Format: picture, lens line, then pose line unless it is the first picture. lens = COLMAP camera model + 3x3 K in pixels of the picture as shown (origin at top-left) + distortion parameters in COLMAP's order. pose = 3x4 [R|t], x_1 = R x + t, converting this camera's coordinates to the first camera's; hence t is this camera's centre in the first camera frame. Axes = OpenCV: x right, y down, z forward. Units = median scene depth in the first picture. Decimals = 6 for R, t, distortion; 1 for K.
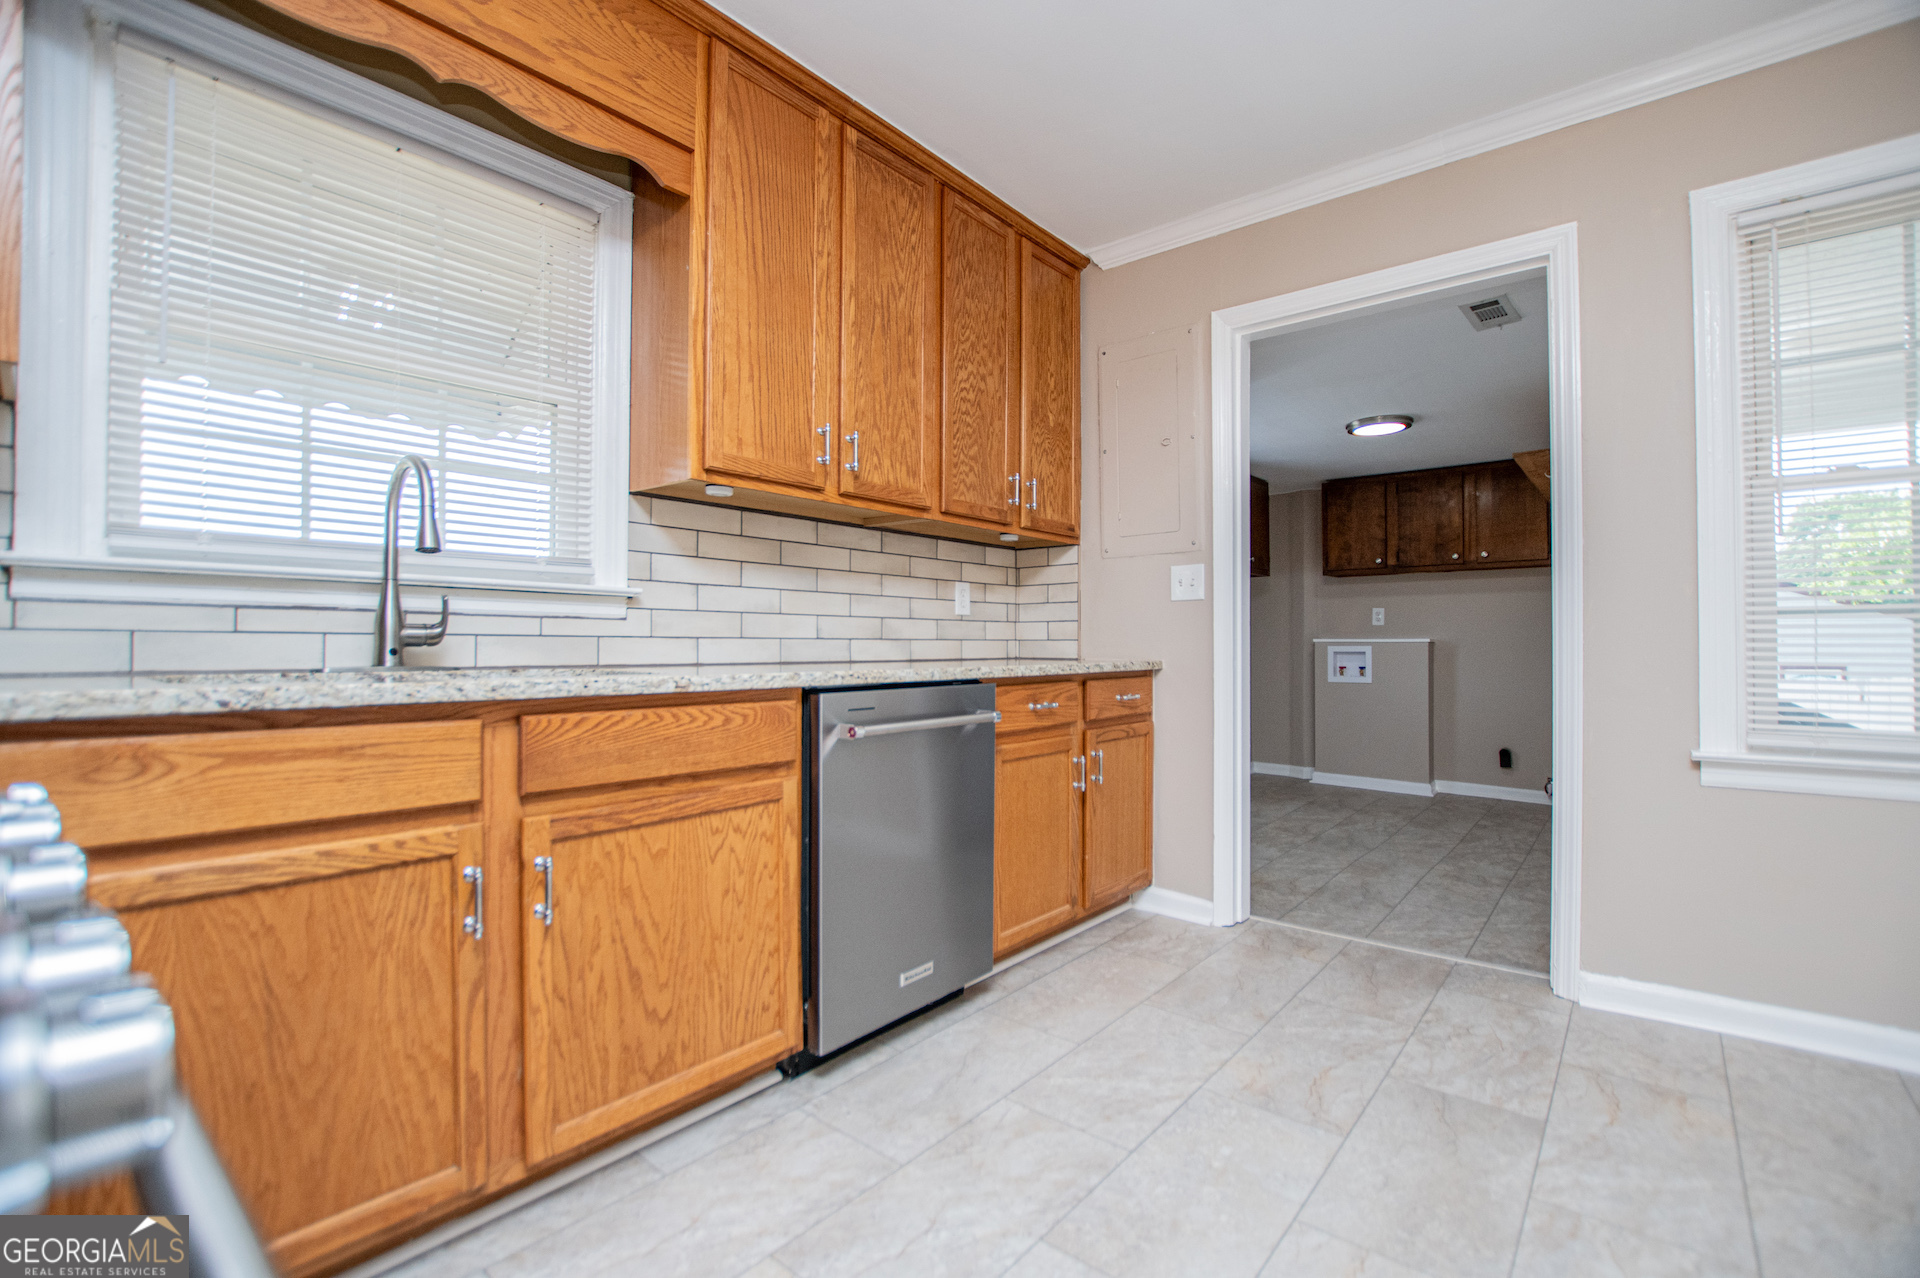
lens RADIAL K [[855.3, 0, 969.4], [0, 855.3, 635.5], [0, 0, 1]] dist [-0.029313, 0.003722]
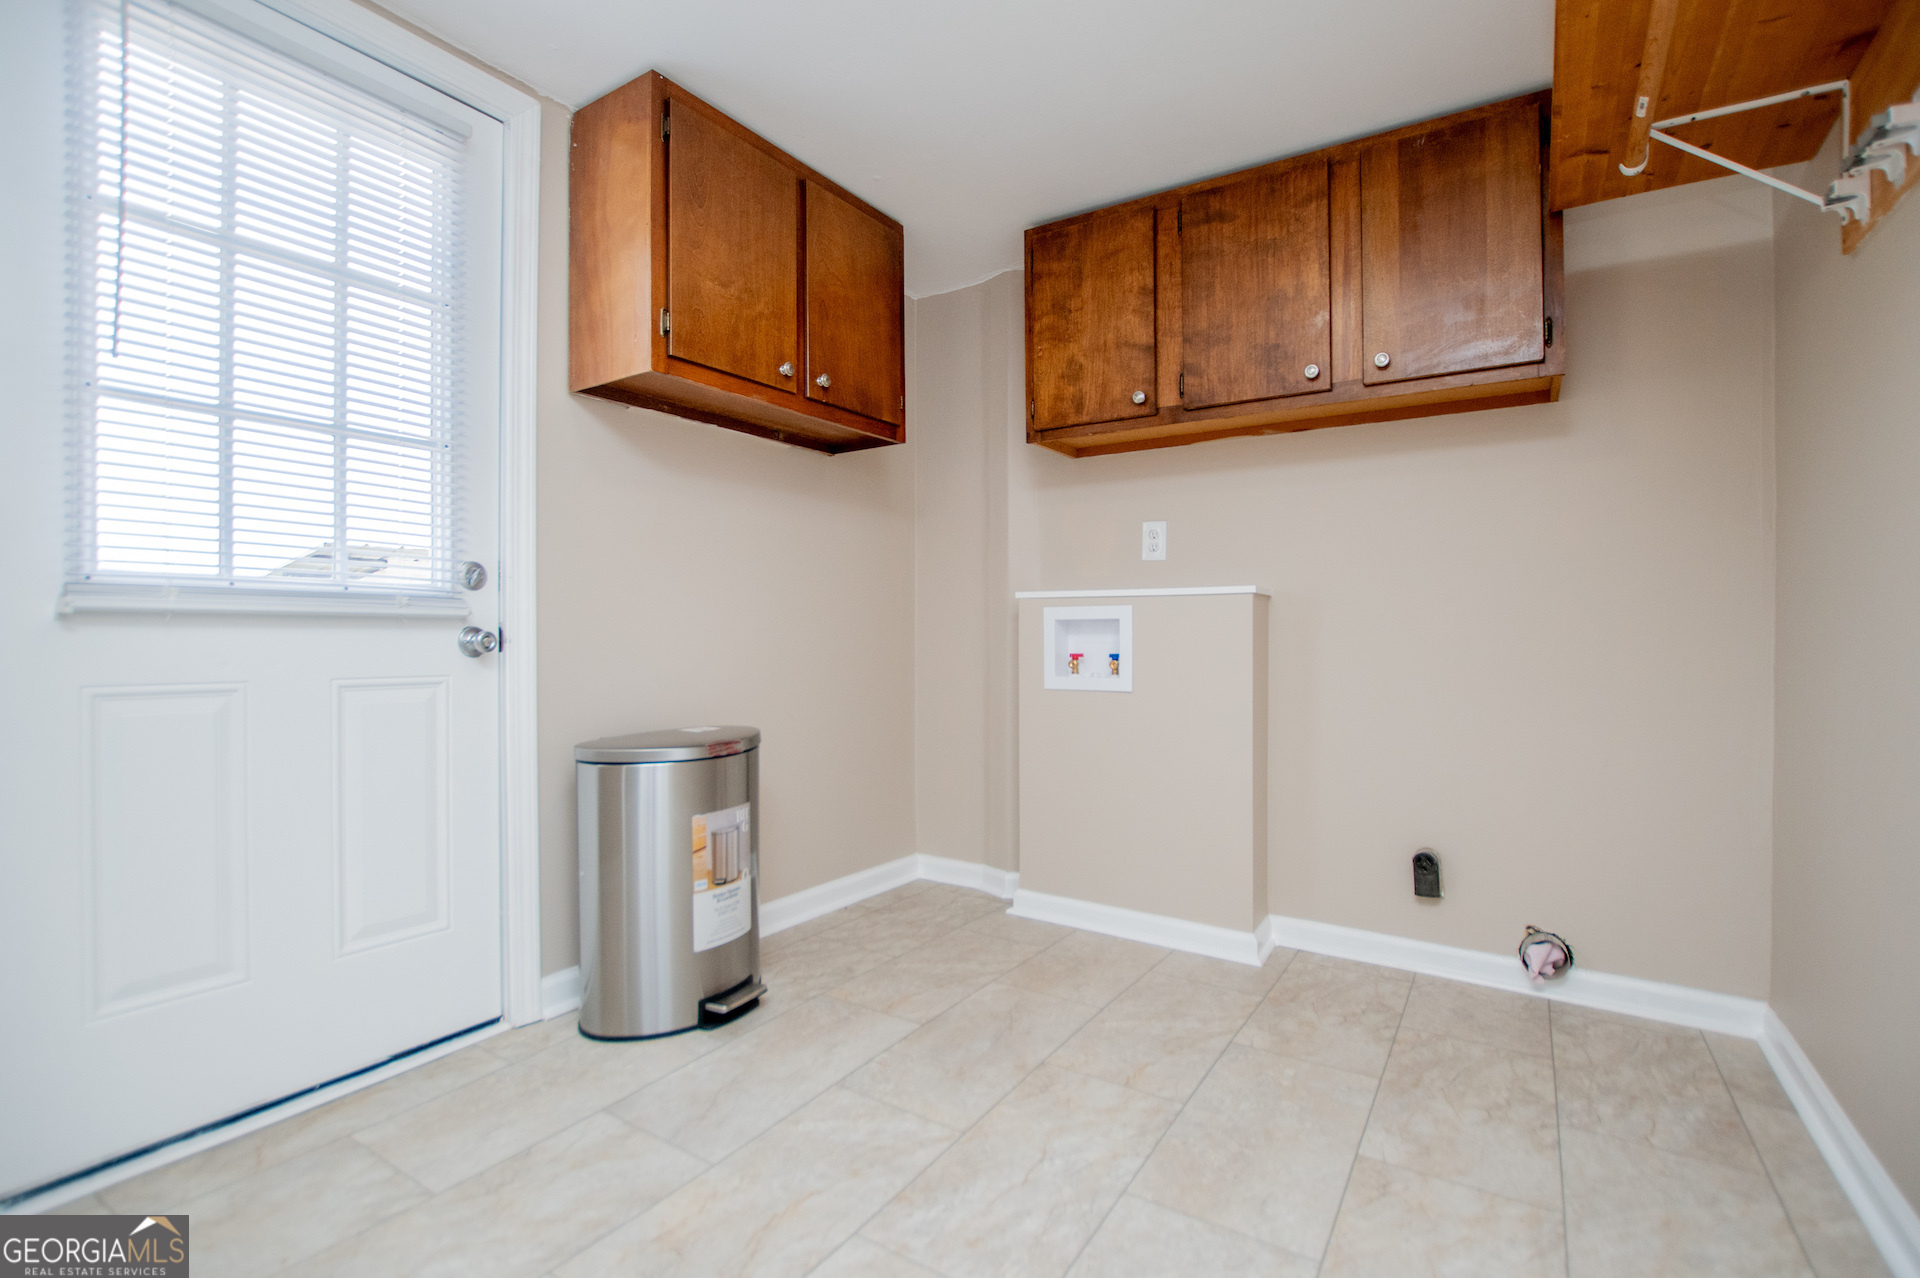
lens RADIAL K [[855.3, 0, 987.9], [0, 855.3, 636.3], [0, 0, 1]] dist [-0.029313, 0.003722]
pose [[0.992472, 0.001574, 0.122464, 0.859473], [-0.002312, 0.999980, 0.005885, 0.062996], [-0.122452, -0.006124, 0.992456, 1.429692]]
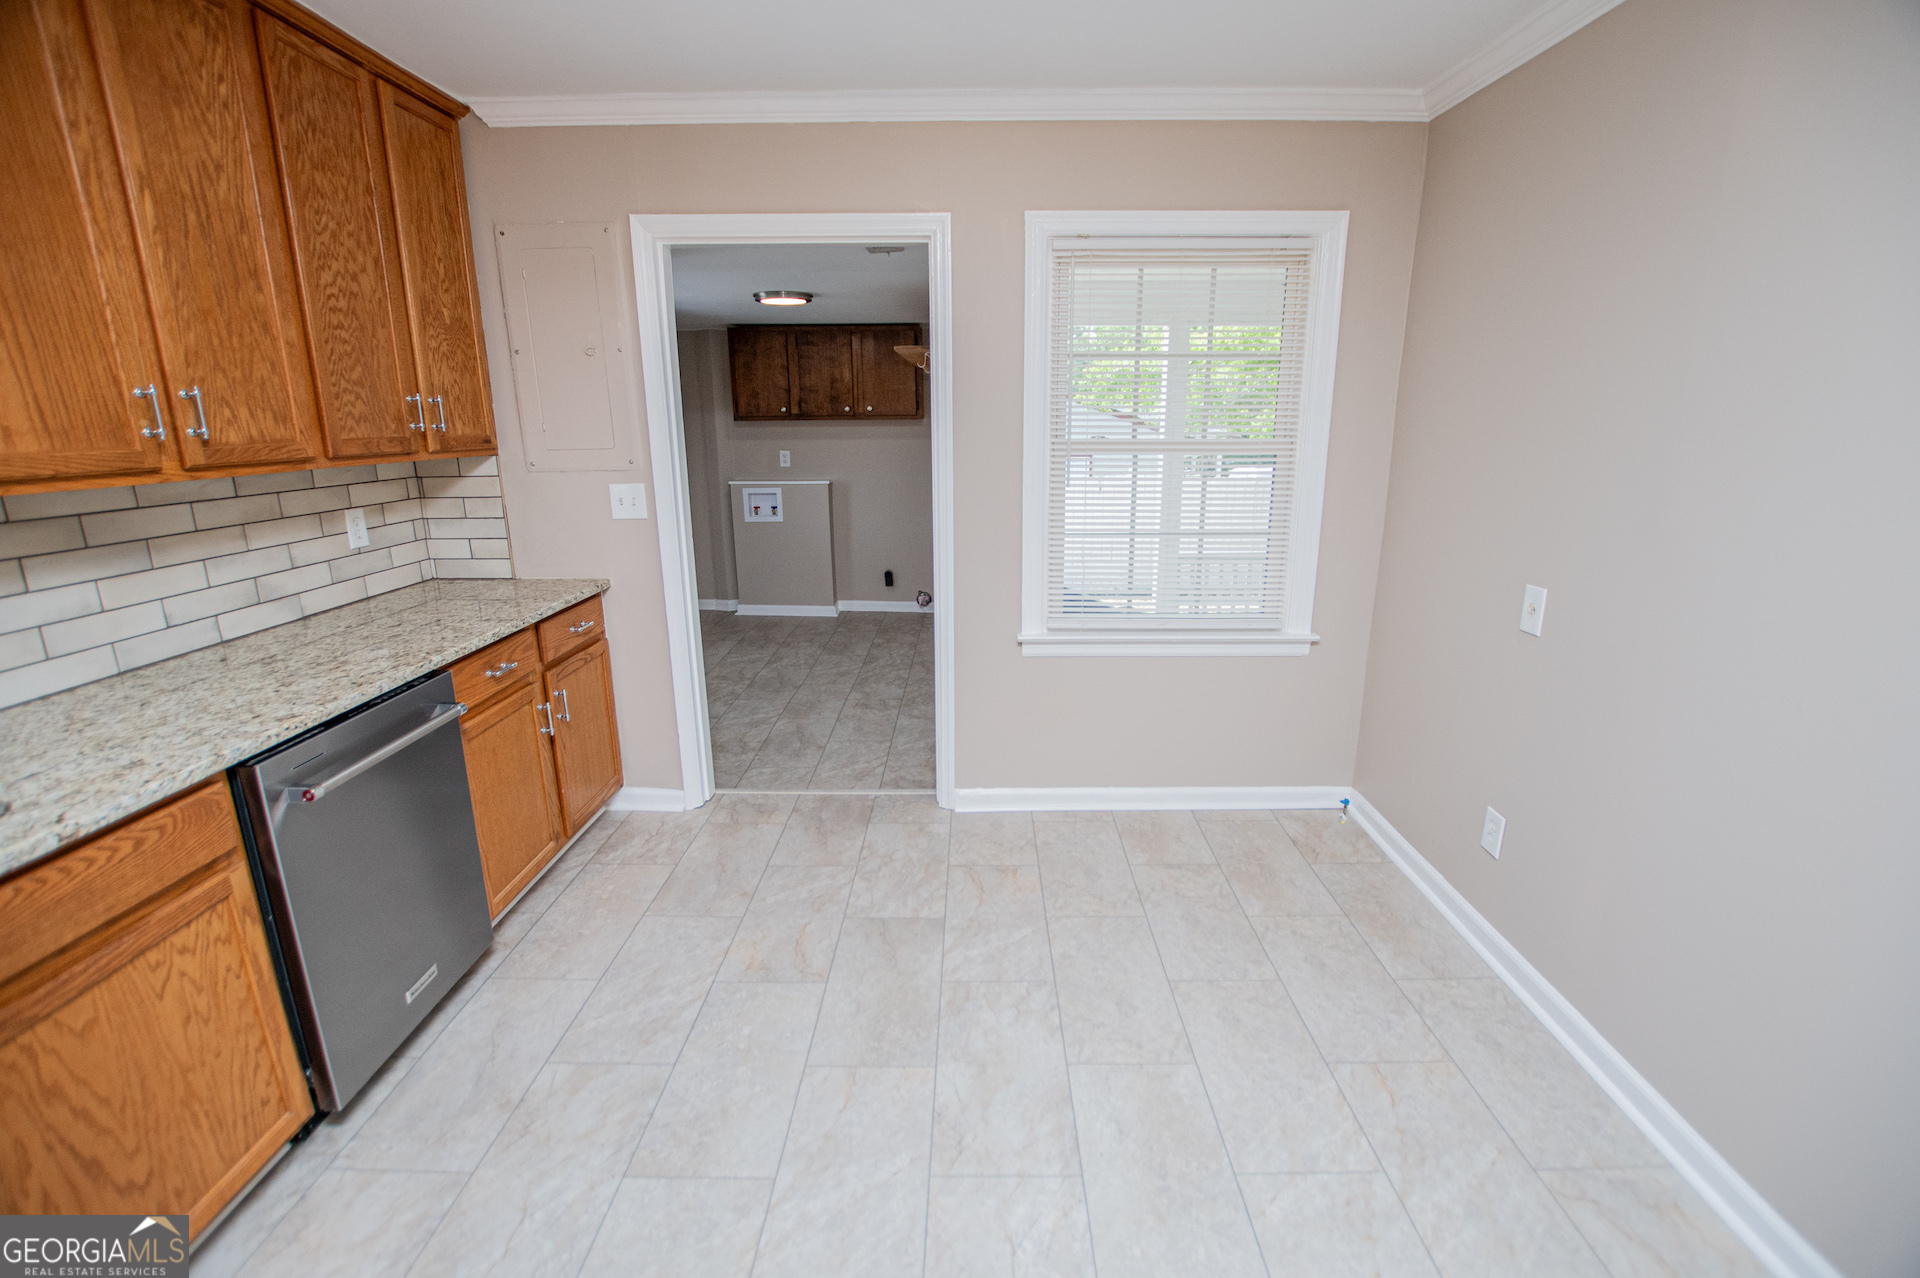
lens RADIAL K [[855.3, 0, 977.6], [0, 855.3, 639.6], [0, 0, 1]] dist [-0.029313, 0.003722]
pose [[0.774791, -0.163496, 0.610711, -0.082113], [-0.003028, 0.965012, 0.262189, -0.217167], [-0.632210, -0.204990, 0.747188, -0.051148]]
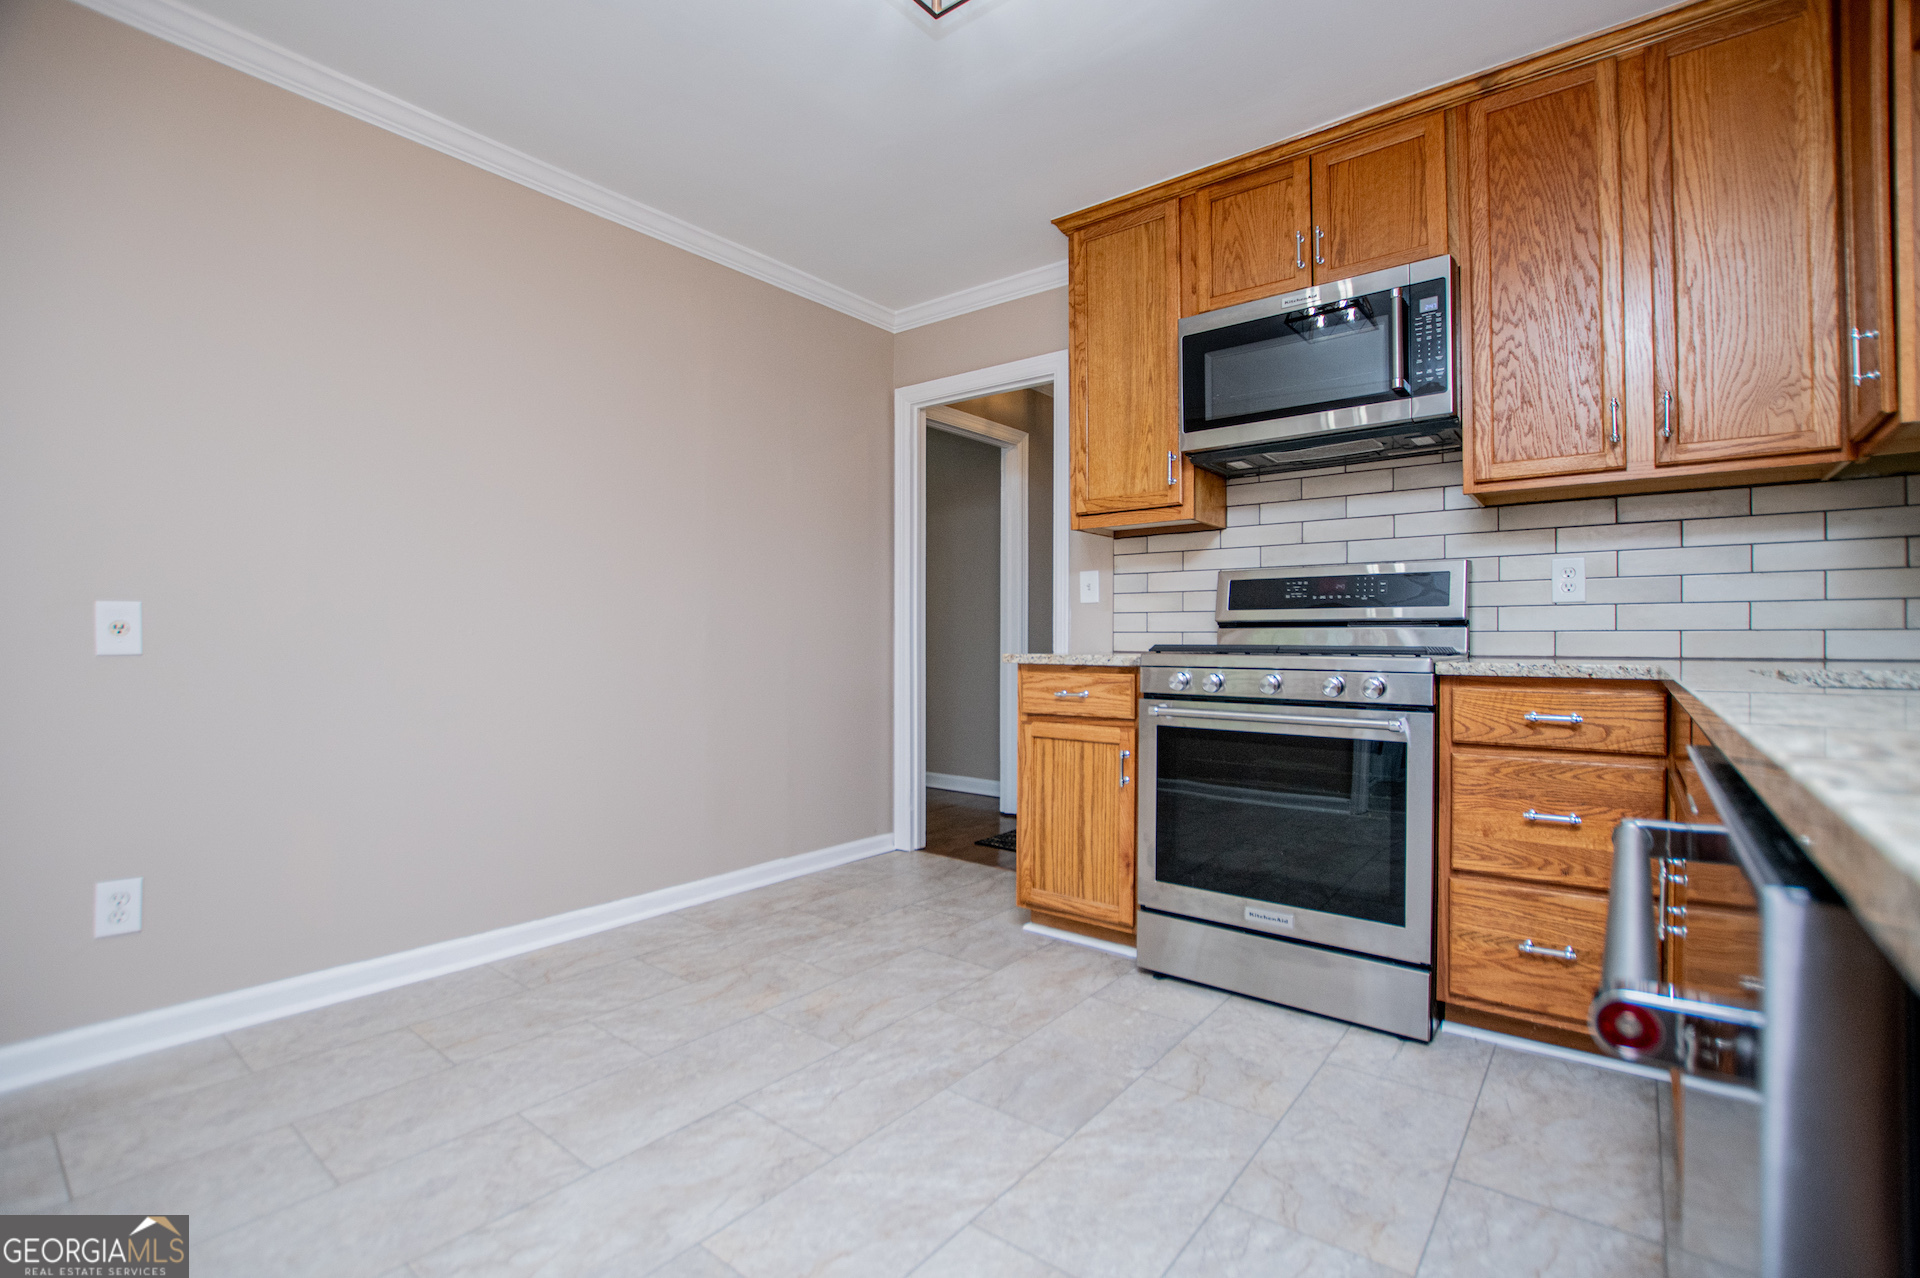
lens RADIAL K [[855.3, 0, 975.5], [0, 855.3, 636.5], [0, 0, 1]] dist [-0.029313, 0.003722]
pose [[-0.999728, -0.004539, -0.022869, 0.163006], [-0.004227, 0.999897, -0.013687, 0.015269], [0.022929, -0.013587, -0.999645, 1.114971]]
